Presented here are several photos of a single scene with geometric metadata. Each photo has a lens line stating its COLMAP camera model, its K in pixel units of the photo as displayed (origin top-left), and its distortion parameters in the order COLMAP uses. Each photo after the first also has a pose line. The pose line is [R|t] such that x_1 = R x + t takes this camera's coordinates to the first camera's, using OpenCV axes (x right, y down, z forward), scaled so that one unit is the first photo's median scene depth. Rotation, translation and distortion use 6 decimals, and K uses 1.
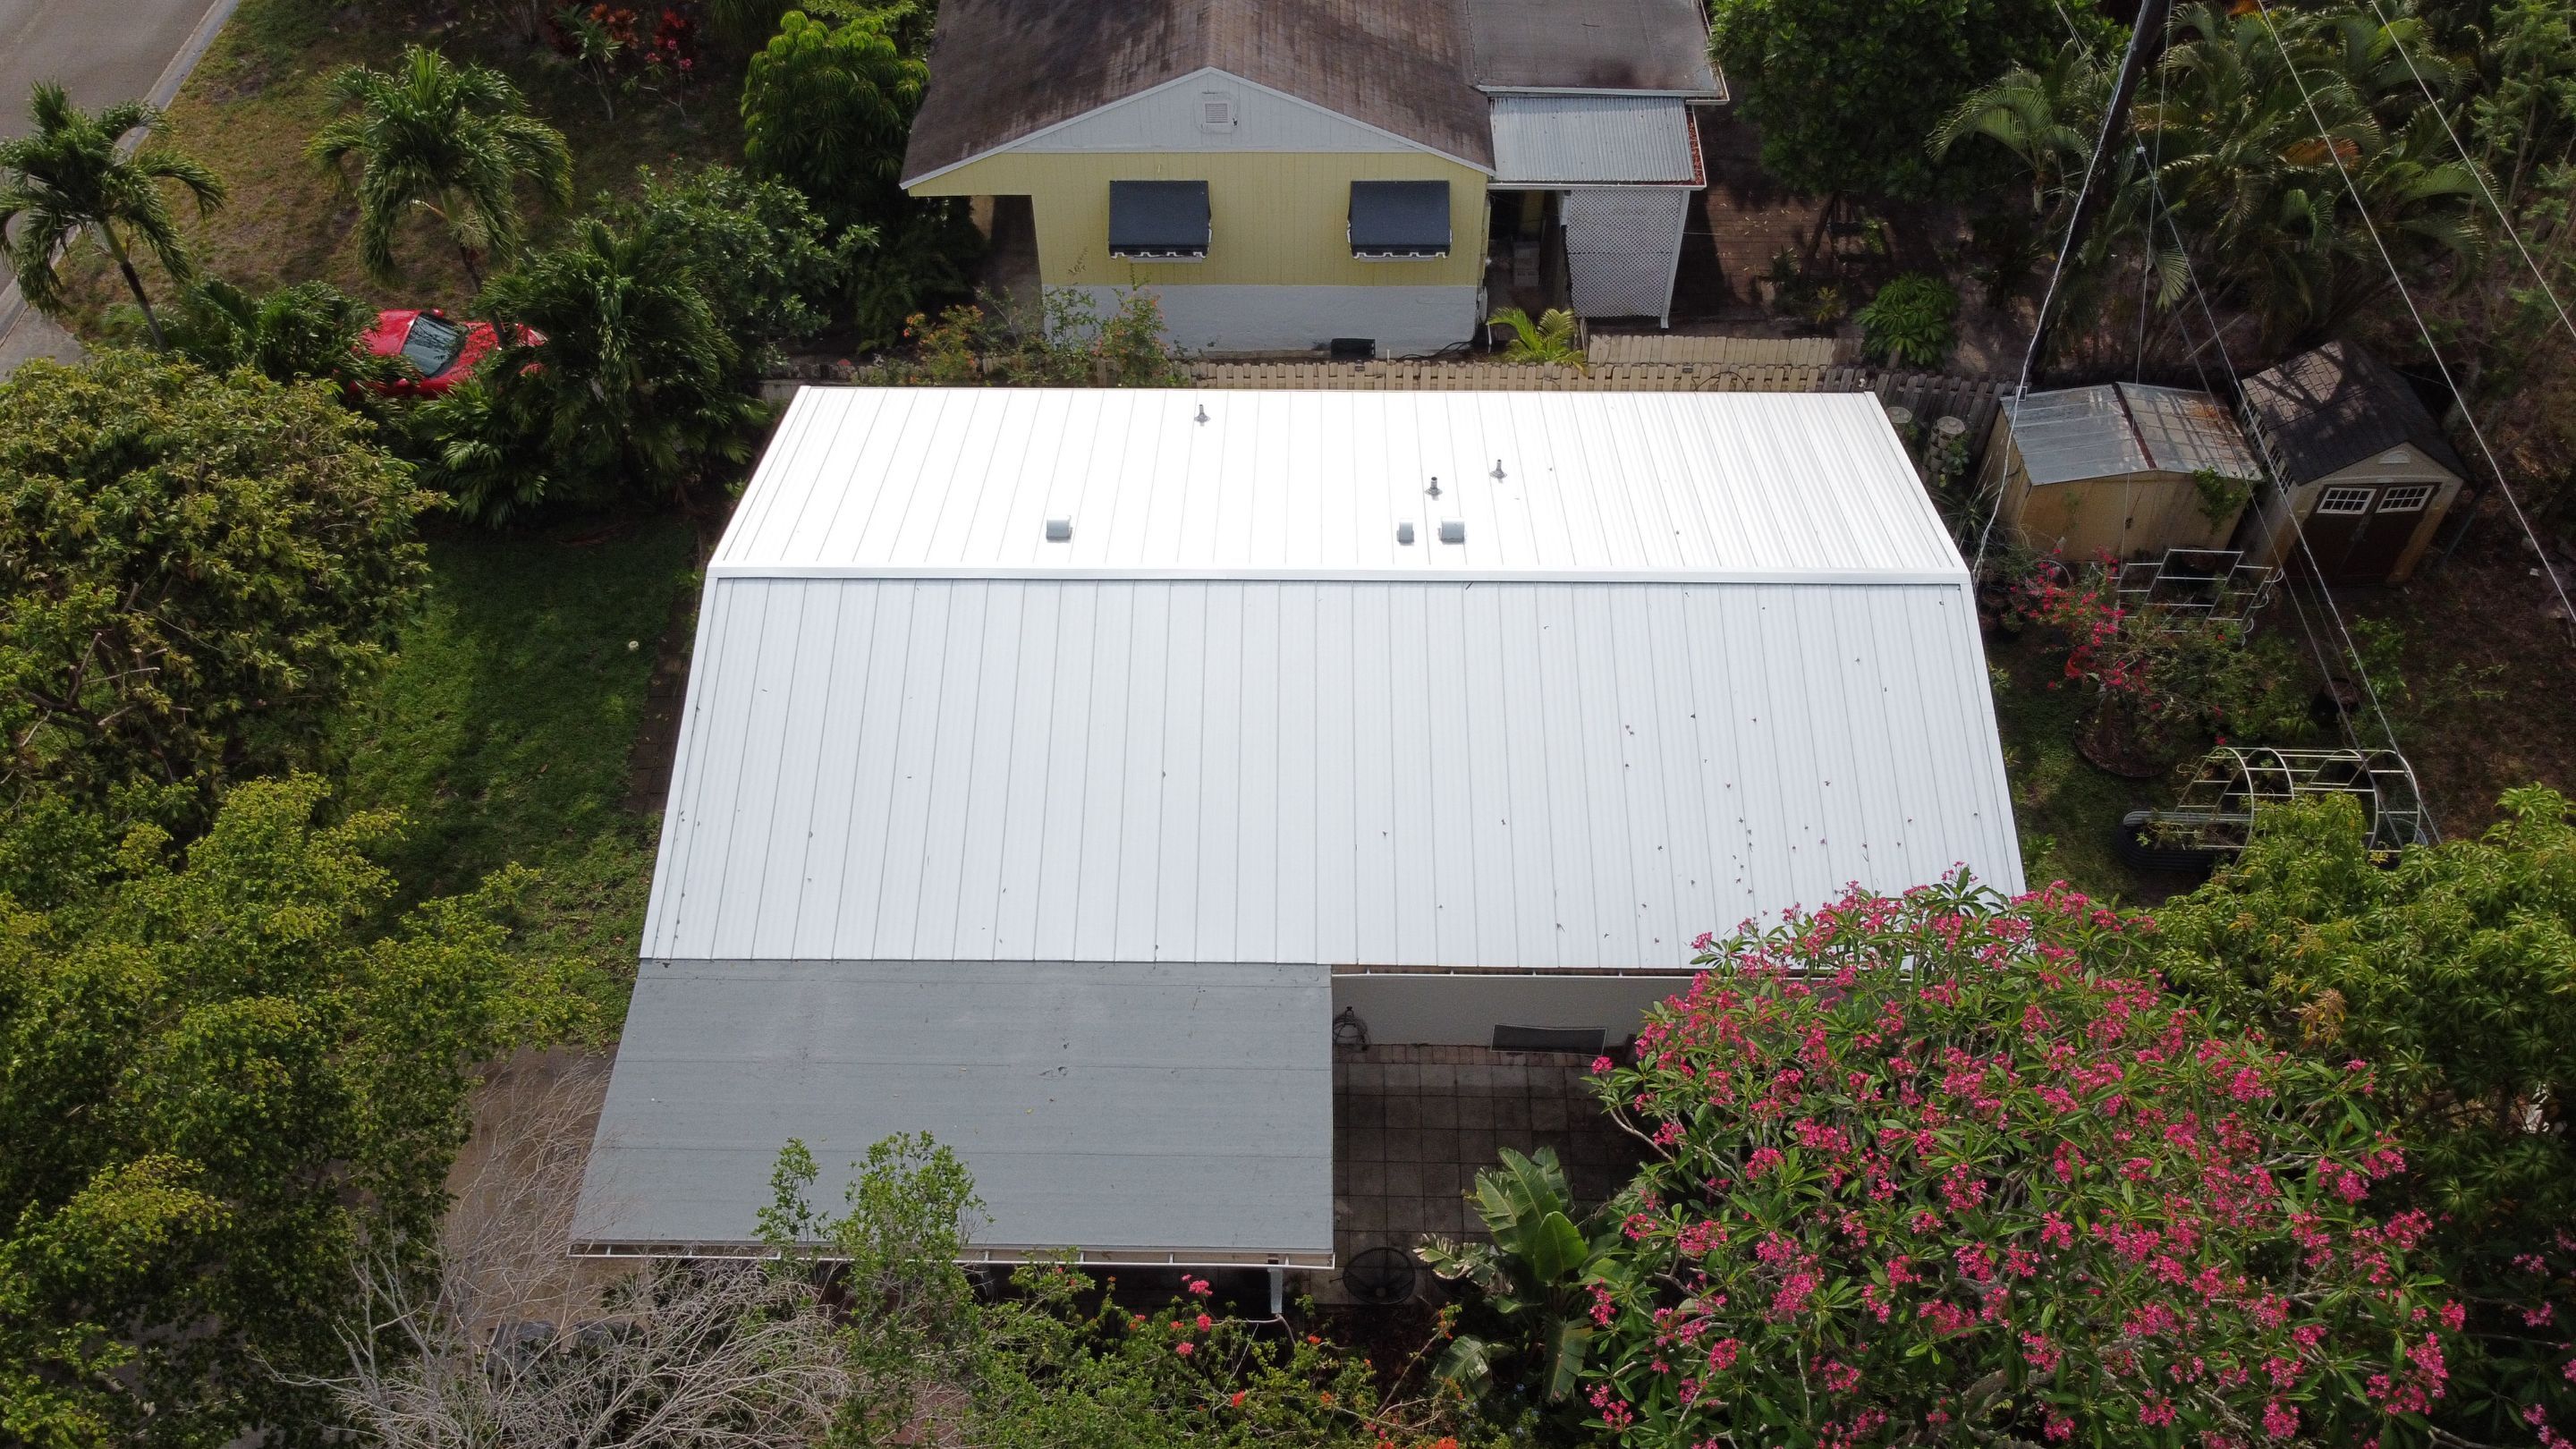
lens RADIAL K [[1952.8, 0, 1285.3], [0, 1952.8, 709.3], [0, 0, 1]] dist [0.004561, -0.001636]
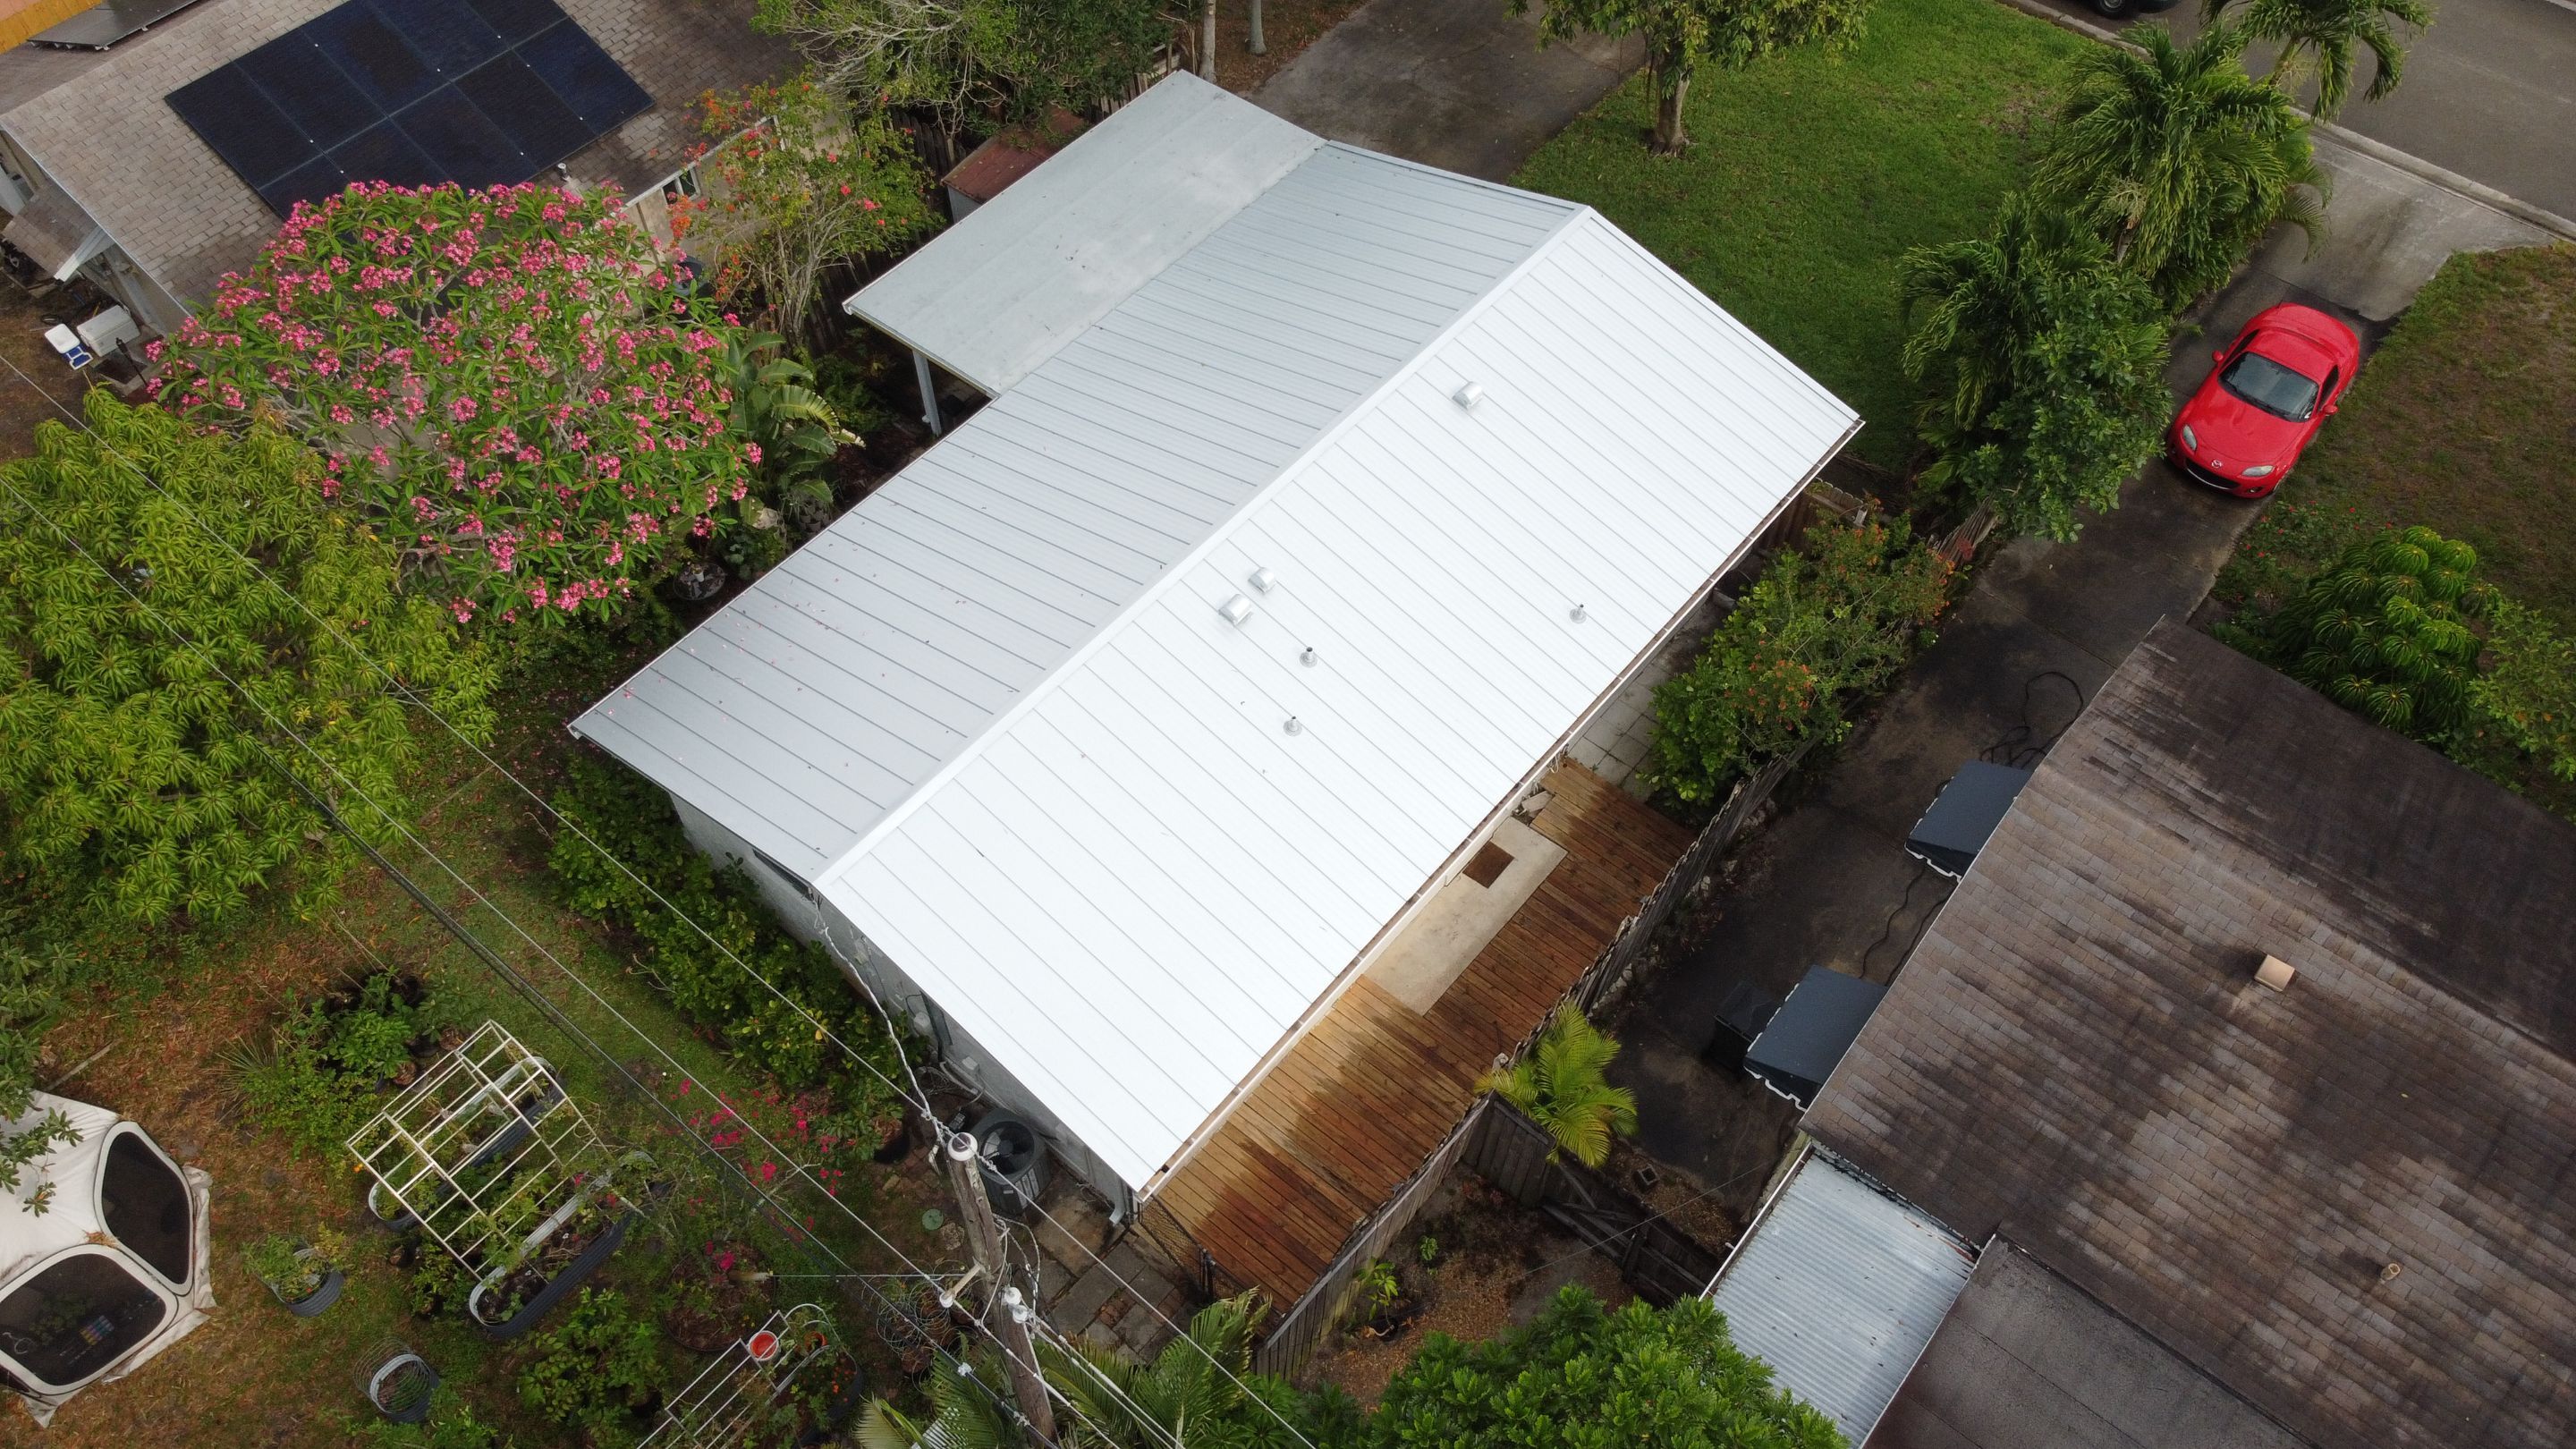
lens RADIAL K [[1952.8, 0, 1285.3], [0, 1952.8, 709.3], [0, 0, 1]] dist [0.004561, -0.001636]
pose [[-0.631803, 0.627049, -0.455668, 0.618034], [-0.576259, 0.013192, 0.817161, -1.026485], [0.518411, 0.778868, 0.353008, 0.773676]]
